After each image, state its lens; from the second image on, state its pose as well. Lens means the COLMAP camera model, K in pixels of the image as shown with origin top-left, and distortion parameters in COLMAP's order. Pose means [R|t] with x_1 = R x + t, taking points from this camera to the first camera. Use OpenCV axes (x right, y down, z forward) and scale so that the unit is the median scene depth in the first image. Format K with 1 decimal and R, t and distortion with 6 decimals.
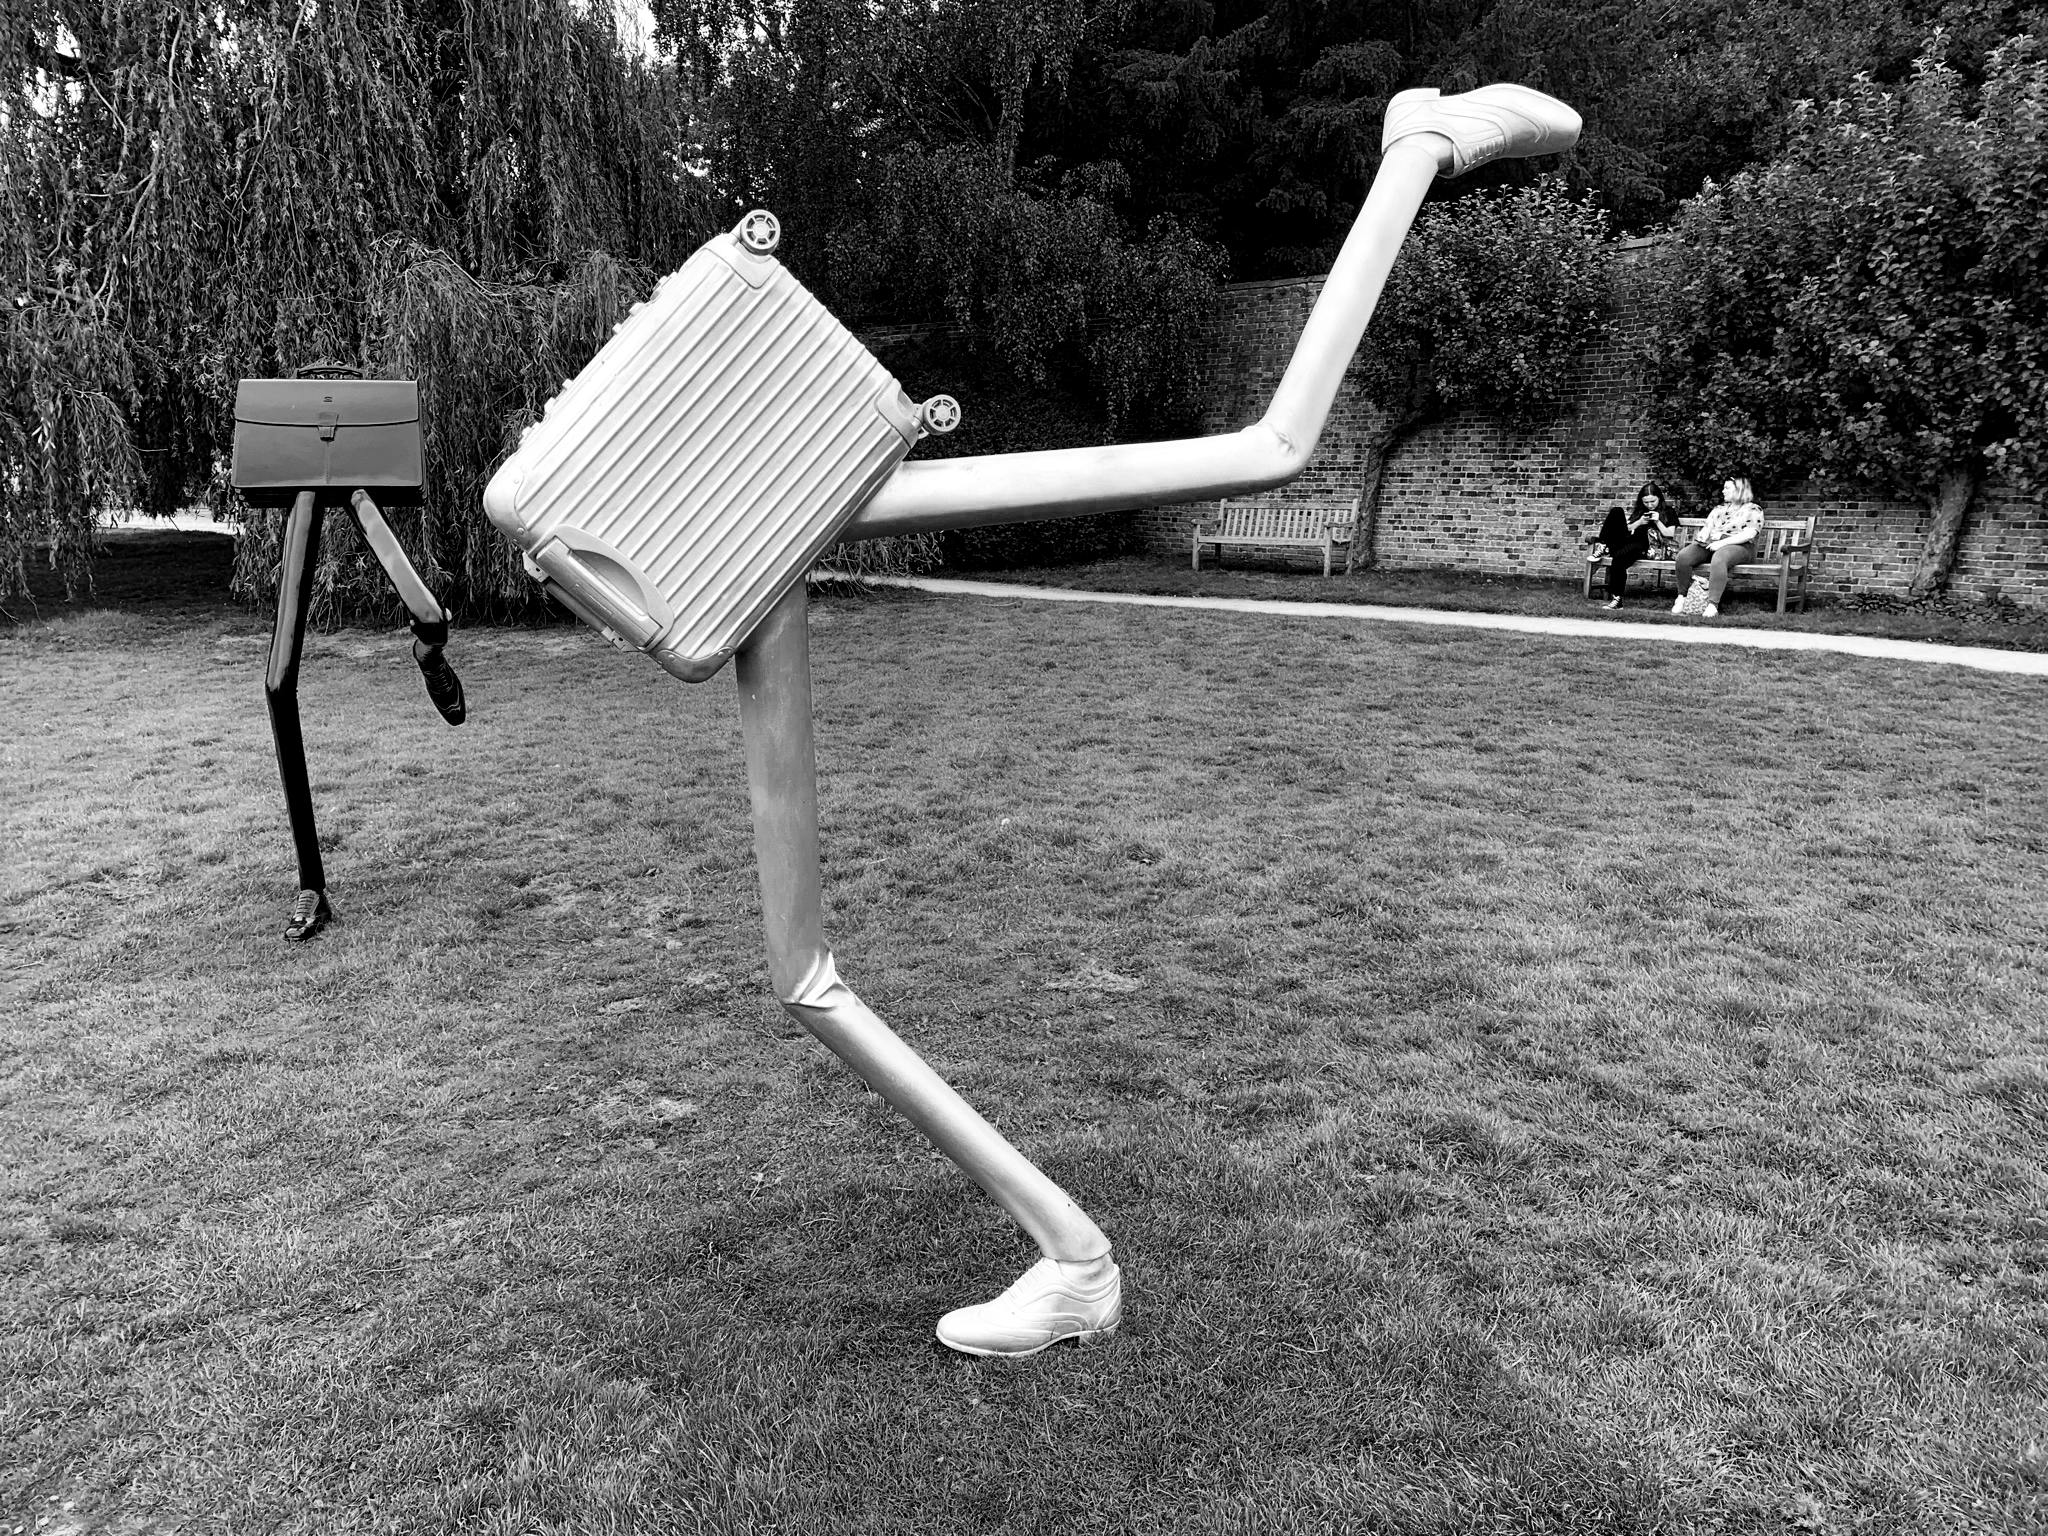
lens RADIAL K [[1618.9, 0, 982.2], [0, 1618.9, 765.8], [0, 0, 1]] dist [0.055195, -0.083104]
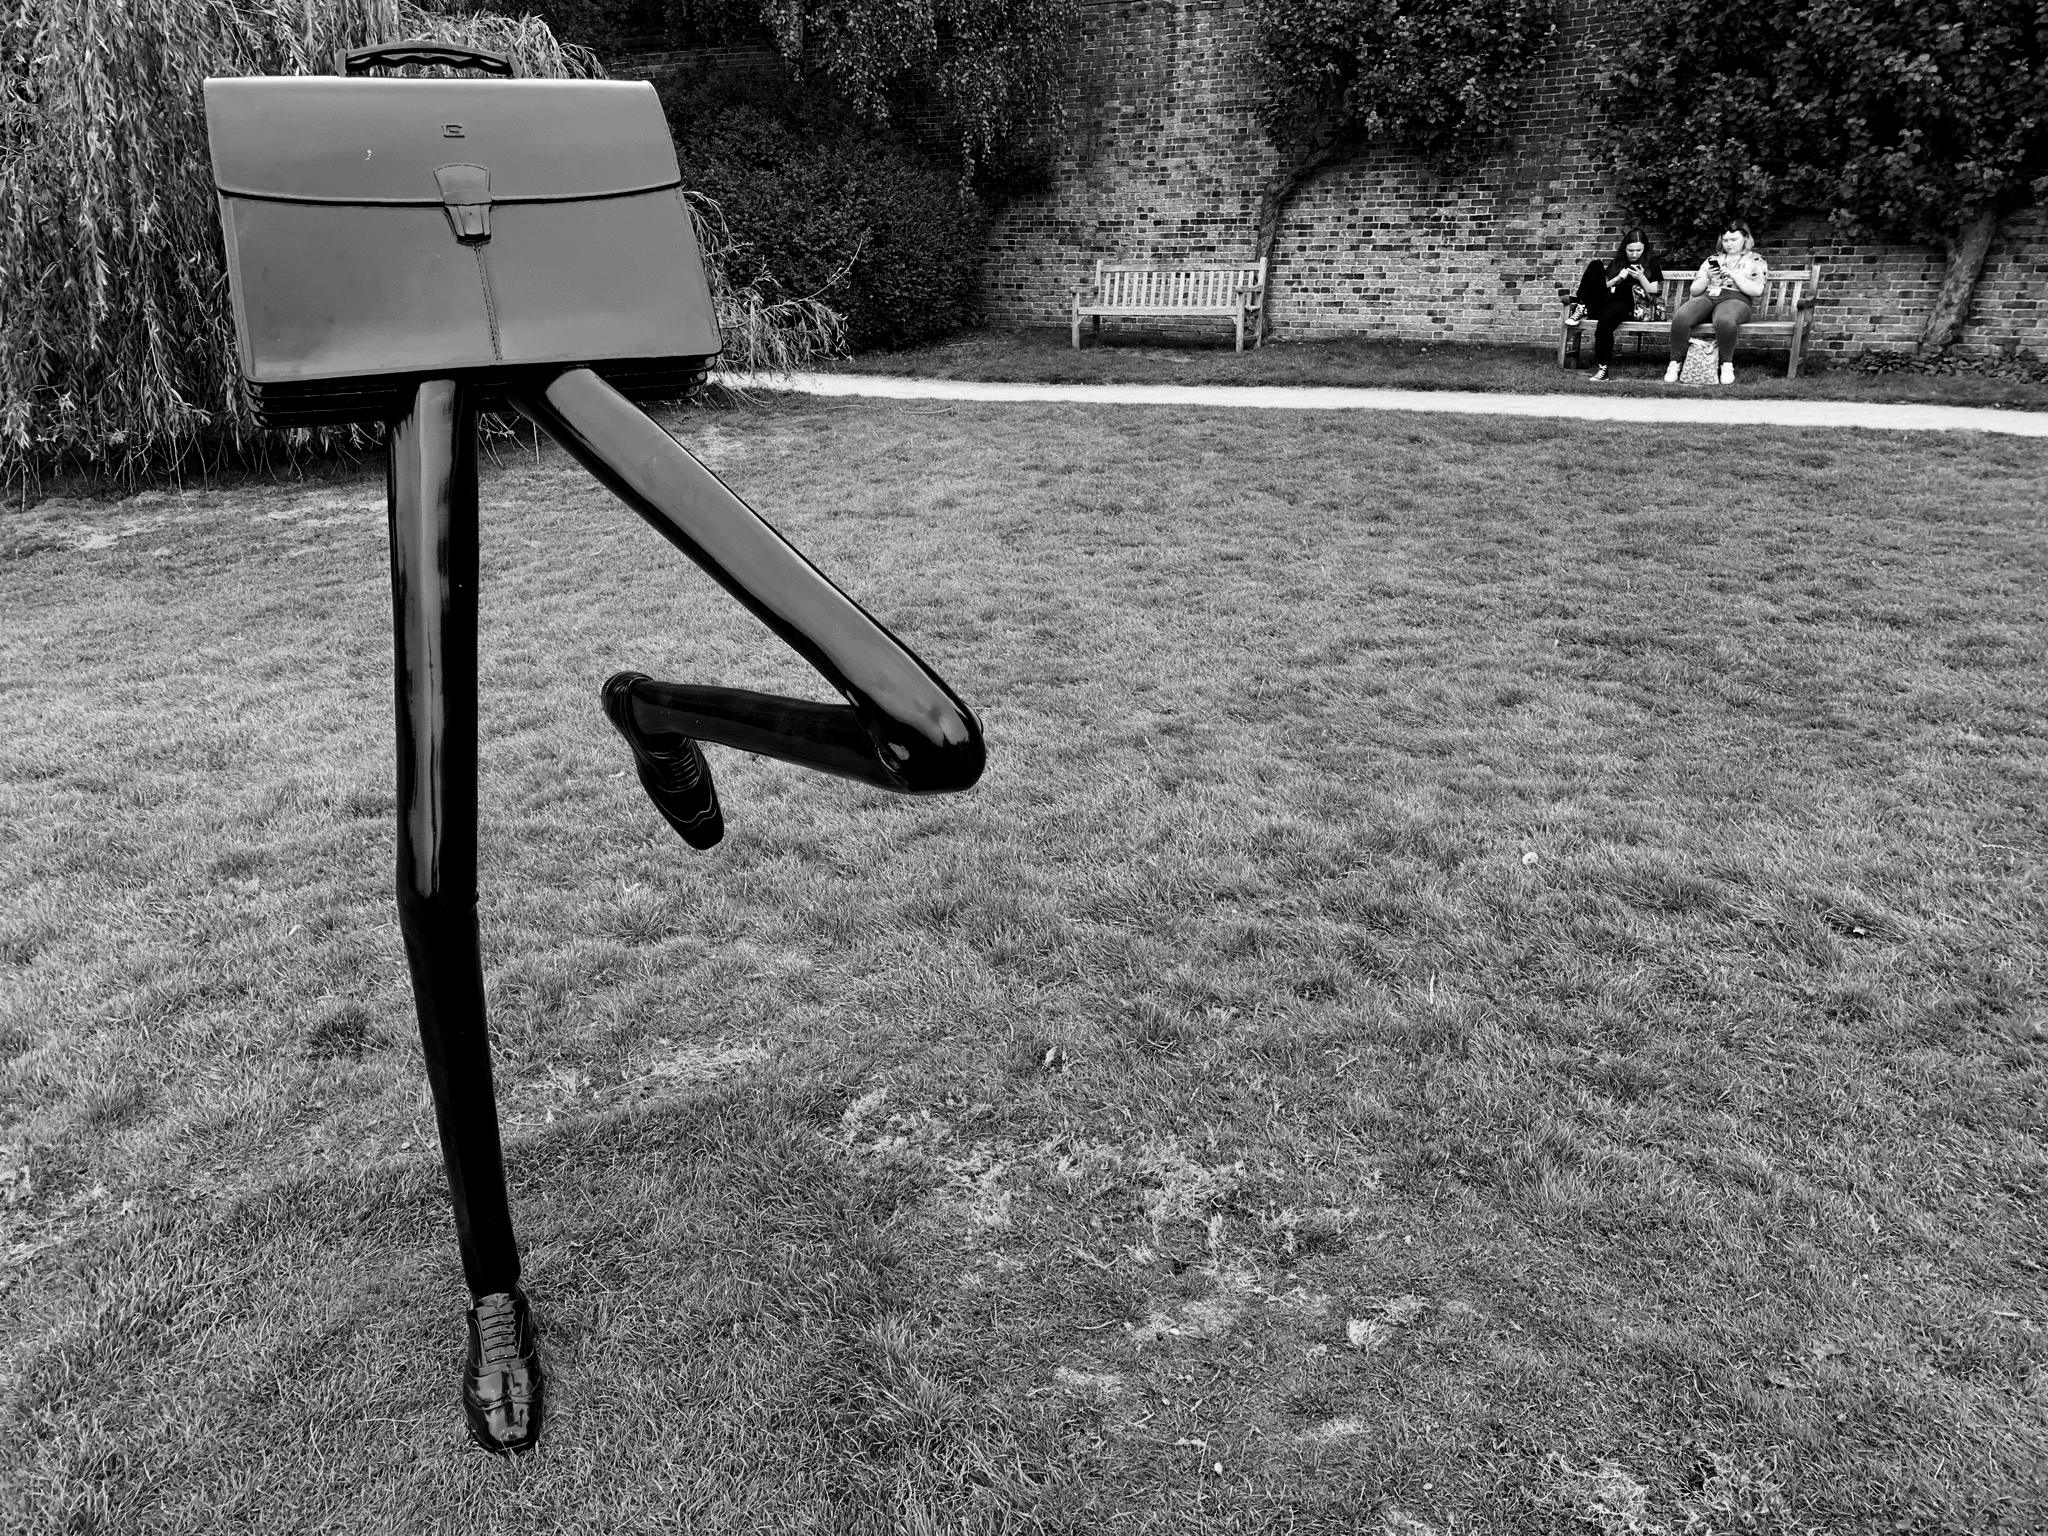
lens RADIAL K [[1629.6, 0, 1018.3], [0, 1629.6, 771.1], [0, 0, 1]] dist [0.015753, -0.010677]
pose [[0.975668, -0.092777, 0.198658, -0.117981], [0.063422, 0.986749, 0.149348, -0.040507], [-0.209881, -0.133115, 0.968623, 0.186576]]
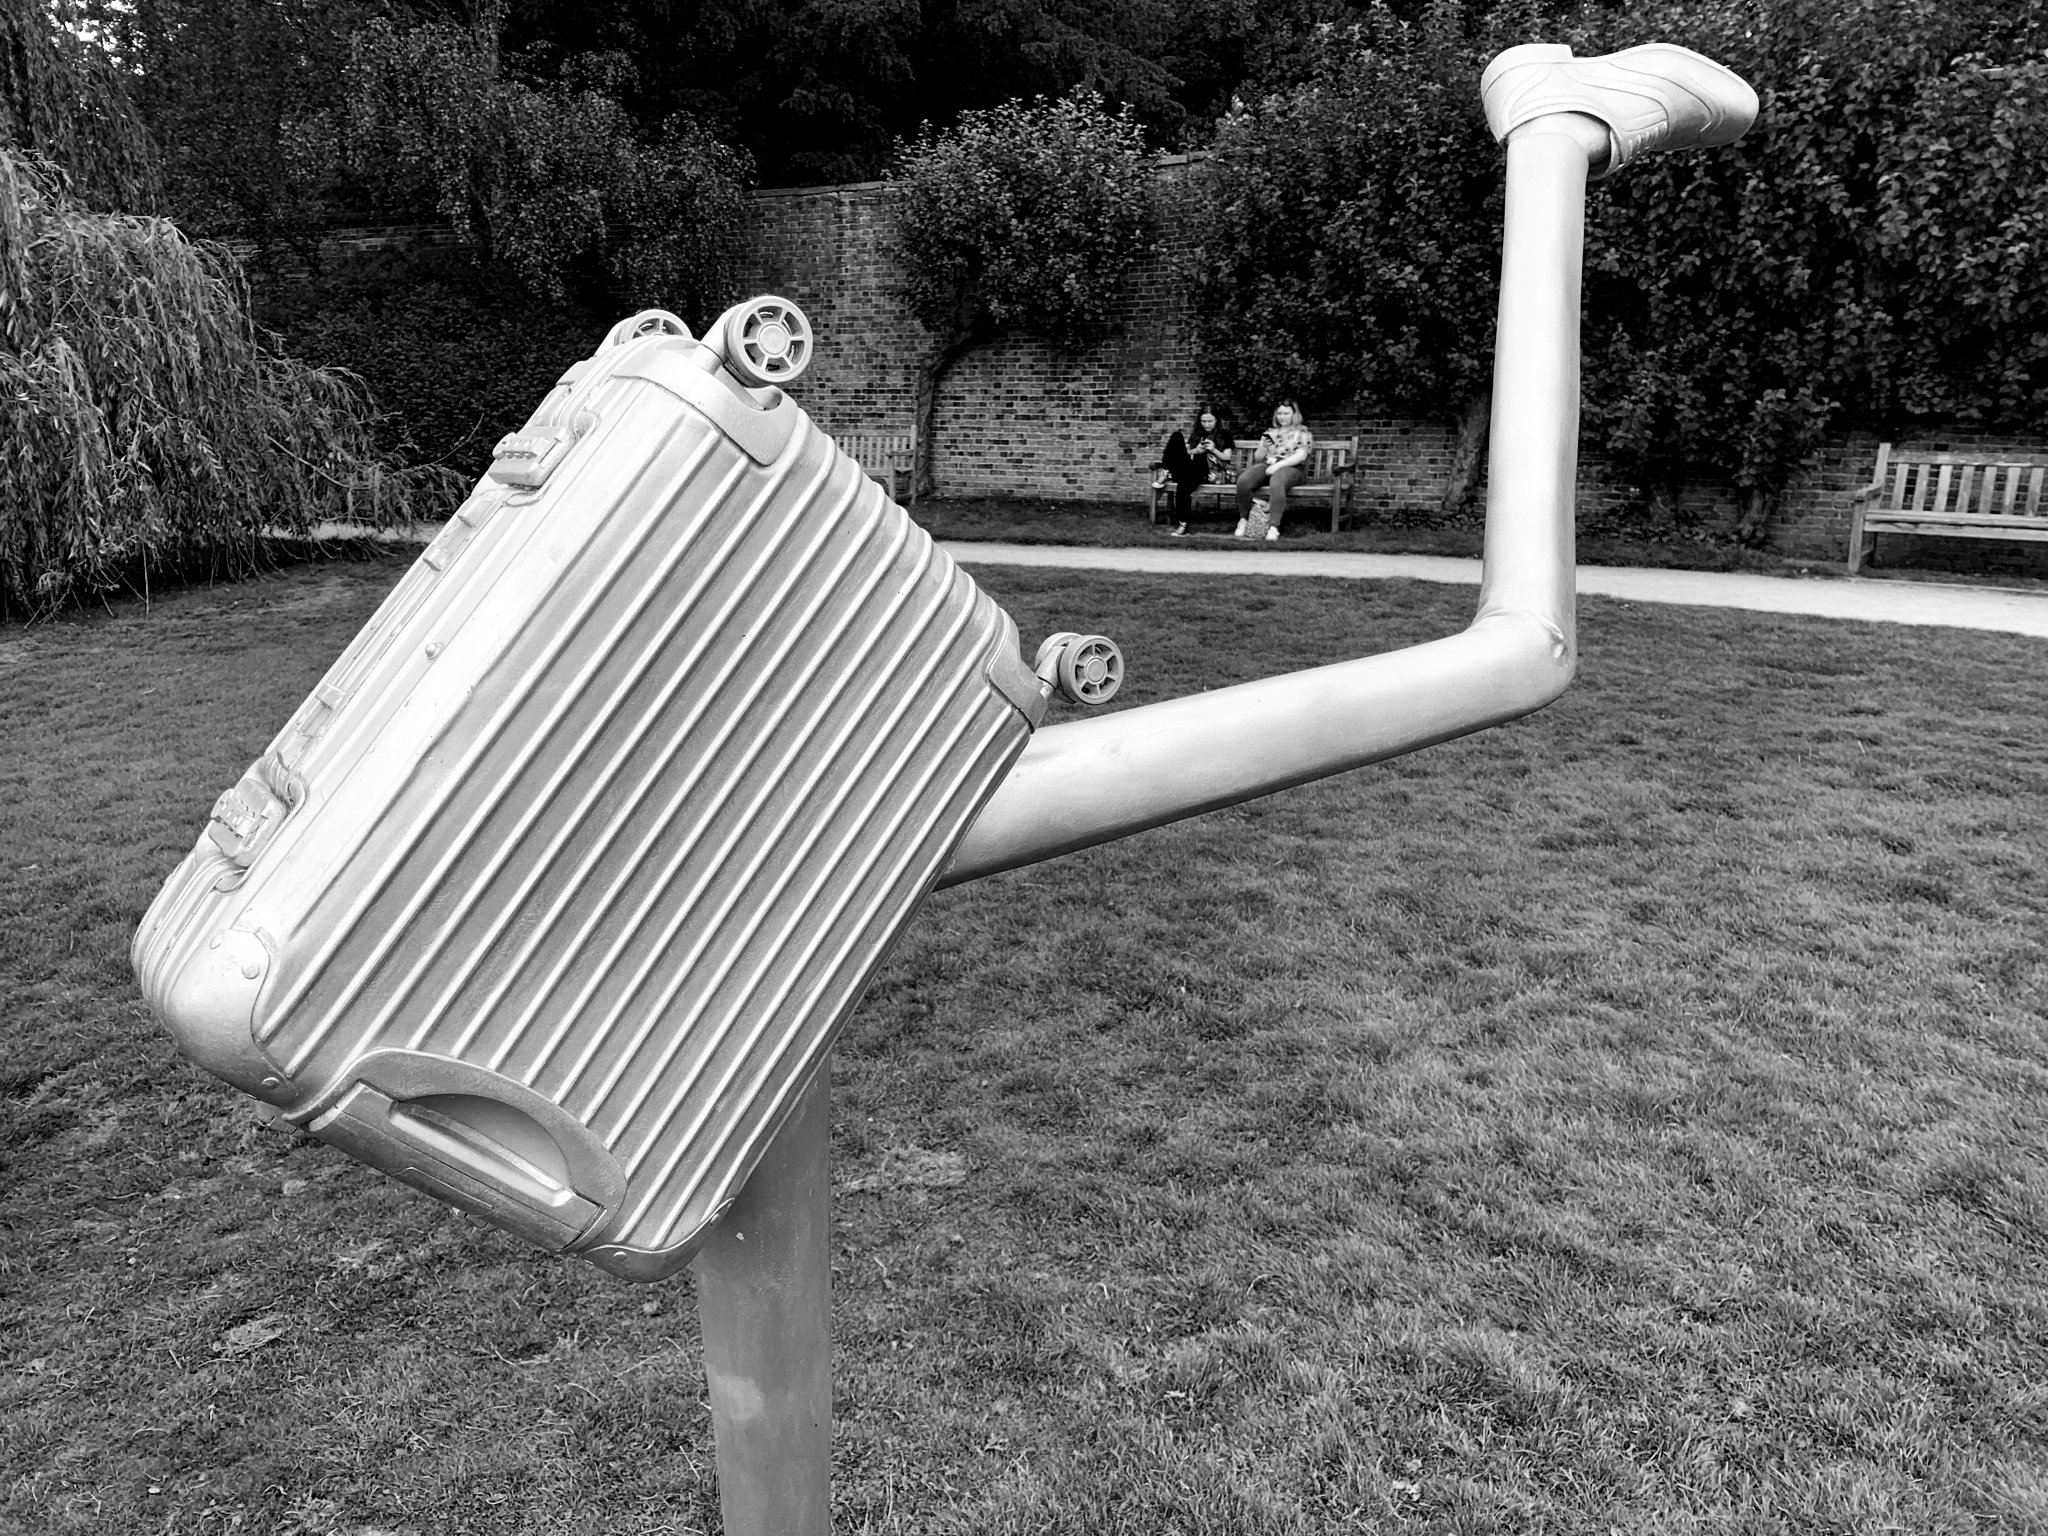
lens RADIAL K [[1629.6, 0, 1018.3], [0, 1629.6, 771.1], [0, 0, 1]] dist [0.015753, -0.010677]
pose [[0.947887, -0.092492, 0.304886, -0.029374], [0.073783, 0.994646, 0.072351, -0.031606], [-0.309945, -0.046085, 0.949637, 0.072086]]
